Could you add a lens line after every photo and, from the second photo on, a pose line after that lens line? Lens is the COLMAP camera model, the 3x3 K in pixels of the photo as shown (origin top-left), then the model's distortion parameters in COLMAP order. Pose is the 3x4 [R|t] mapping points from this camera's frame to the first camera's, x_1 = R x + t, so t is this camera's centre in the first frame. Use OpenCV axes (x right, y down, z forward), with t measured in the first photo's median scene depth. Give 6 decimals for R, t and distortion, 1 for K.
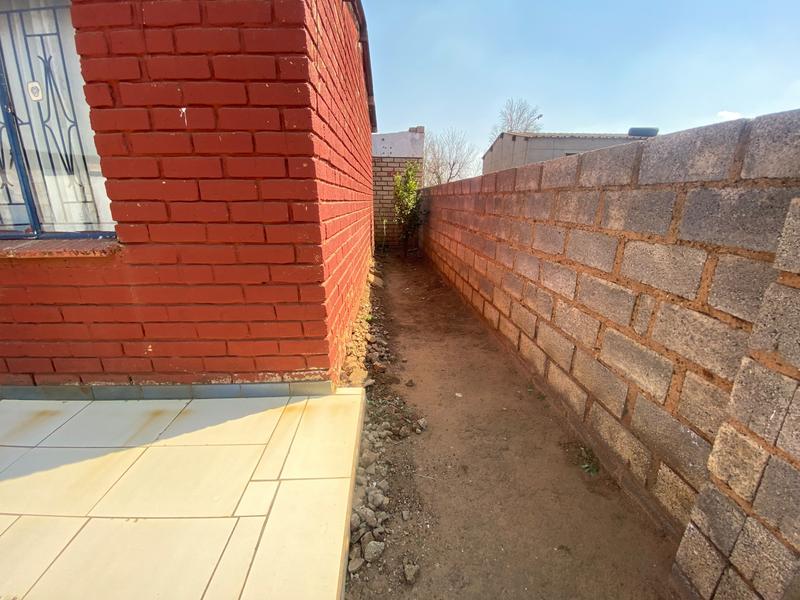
lens RADIAL K [[322.8, 0, 398.6], [0, 322.8, 298.4], [0, 0, 1]] dist [0.025545, -0.022724]
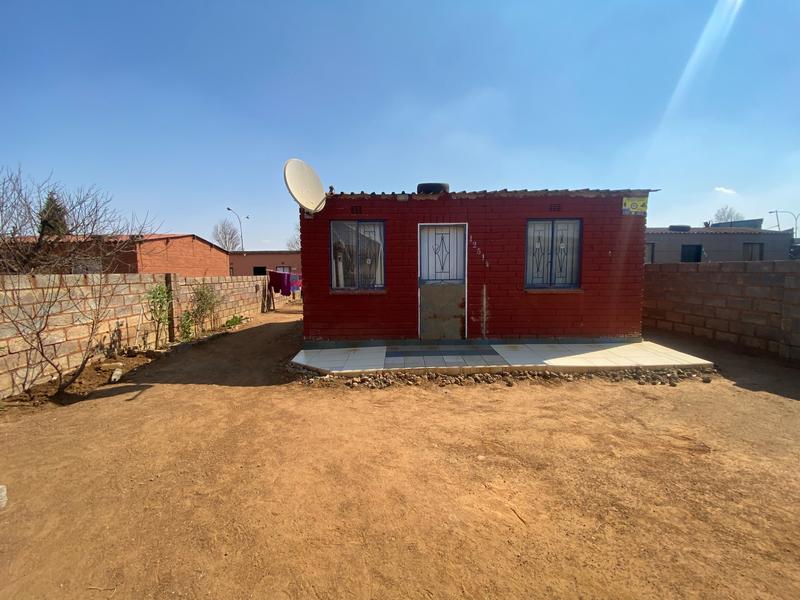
lens RADIAL K [[322.8, 0, 398.6], [0, 322.8, 298.4], [0, 0, 1]] dist [0.025545, -0.022724]
pose [[0.999606, -0.007199, -0.027135, -2.877071], [0.001421, 0.978292, -0.207226, 0.649834], [0.028037, 0.207105, 0.977917, -2.442766]]
